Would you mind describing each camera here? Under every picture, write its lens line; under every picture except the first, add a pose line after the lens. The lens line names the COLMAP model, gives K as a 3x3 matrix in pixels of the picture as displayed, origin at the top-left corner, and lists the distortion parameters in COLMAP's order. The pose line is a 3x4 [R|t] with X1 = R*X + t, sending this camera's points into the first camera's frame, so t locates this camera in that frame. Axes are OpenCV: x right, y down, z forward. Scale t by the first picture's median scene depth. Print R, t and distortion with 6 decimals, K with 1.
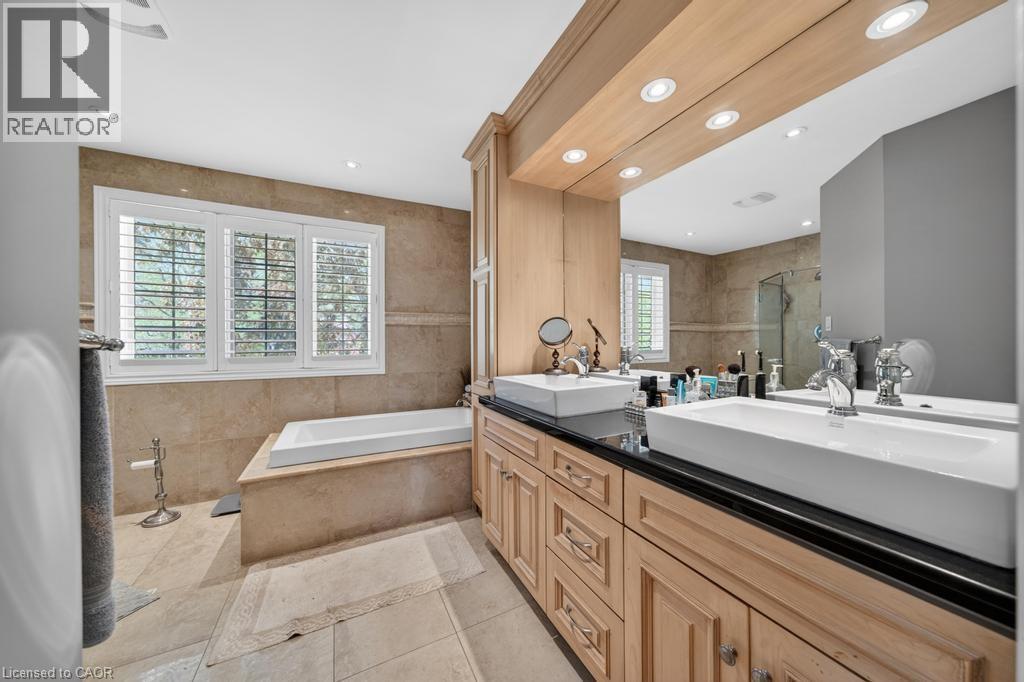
lens RADIAL K [[355.5, 0, 516.6], [0, 355.5, 338.3], [0, 0, 1]] dist [-0.000110, 0.000444]
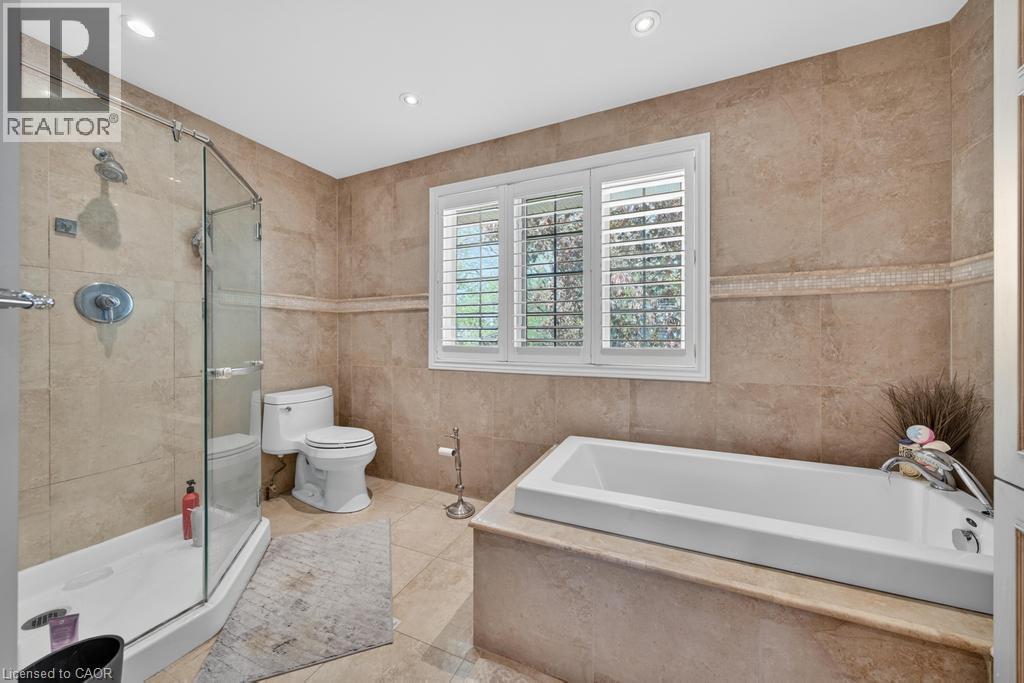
lens RADIAL K [[355.5, 0, 516.1], [0, 355.5, 336.7], [0, 0, 1]] dist [-0.000110, 0.000444]
pose [[0.624816, 0.001144, -0.780771, -0.120990], [-0.000423, 0.999999, 0.001127, 0.026555], [0.780772, -0.000374, 0.624816, 0.413865]]
